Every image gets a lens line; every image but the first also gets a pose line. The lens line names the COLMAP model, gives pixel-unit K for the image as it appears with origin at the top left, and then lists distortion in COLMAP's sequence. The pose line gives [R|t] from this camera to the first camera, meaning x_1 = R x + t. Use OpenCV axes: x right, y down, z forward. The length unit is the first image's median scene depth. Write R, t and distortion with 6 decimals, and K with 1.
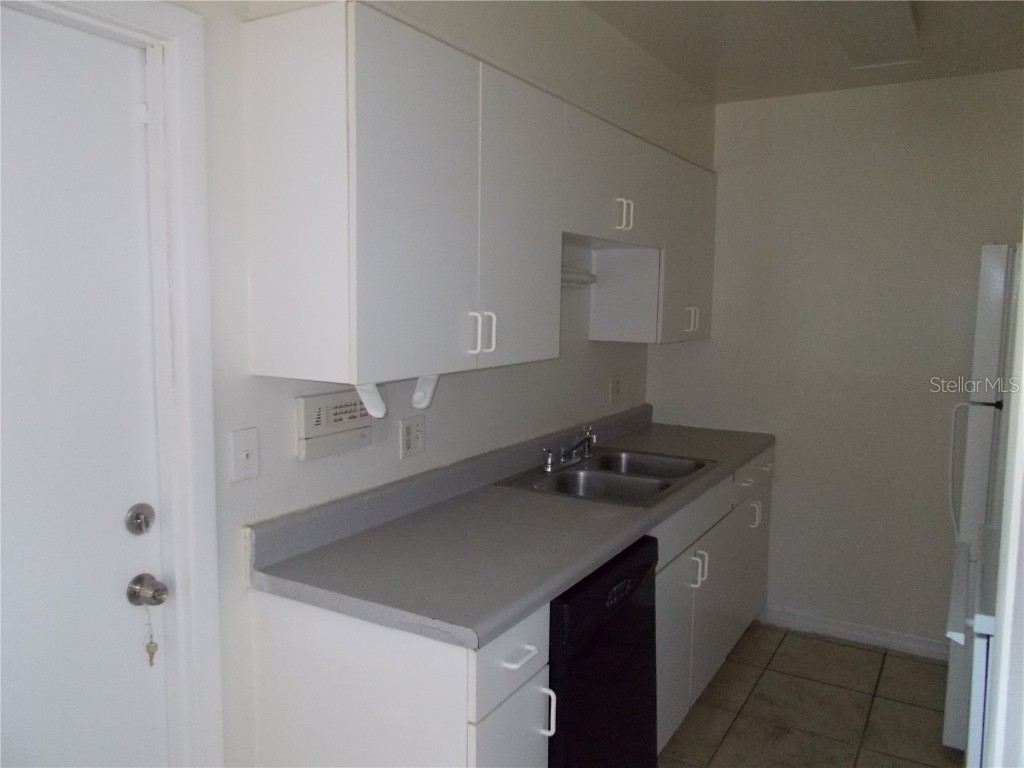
lens RADIAL K [[783.1, 0, 509.9], [0, 783.1, 388.7], [0, 0, 1]] dist [0.003310, -0.001087]
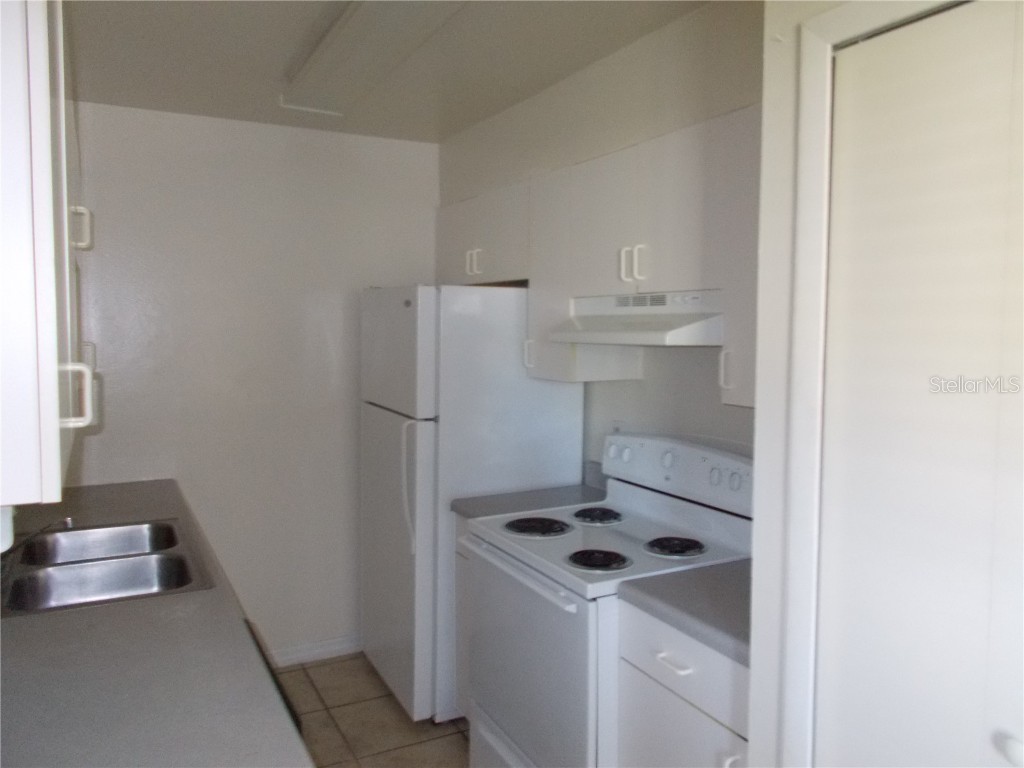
lens RADIAL K [[783.1, 0, 509.3], [0, 783.1, 377.3], [0, 0, 1]] dist [0.003310, -0.001087]
pose [[0.530589, -0.051570, 0.846059, -0.324760], [0.089974, 0.995935, 0.004280, -0.037837], [-0.842841, 0.073852, 0.533072, 0.252221]]
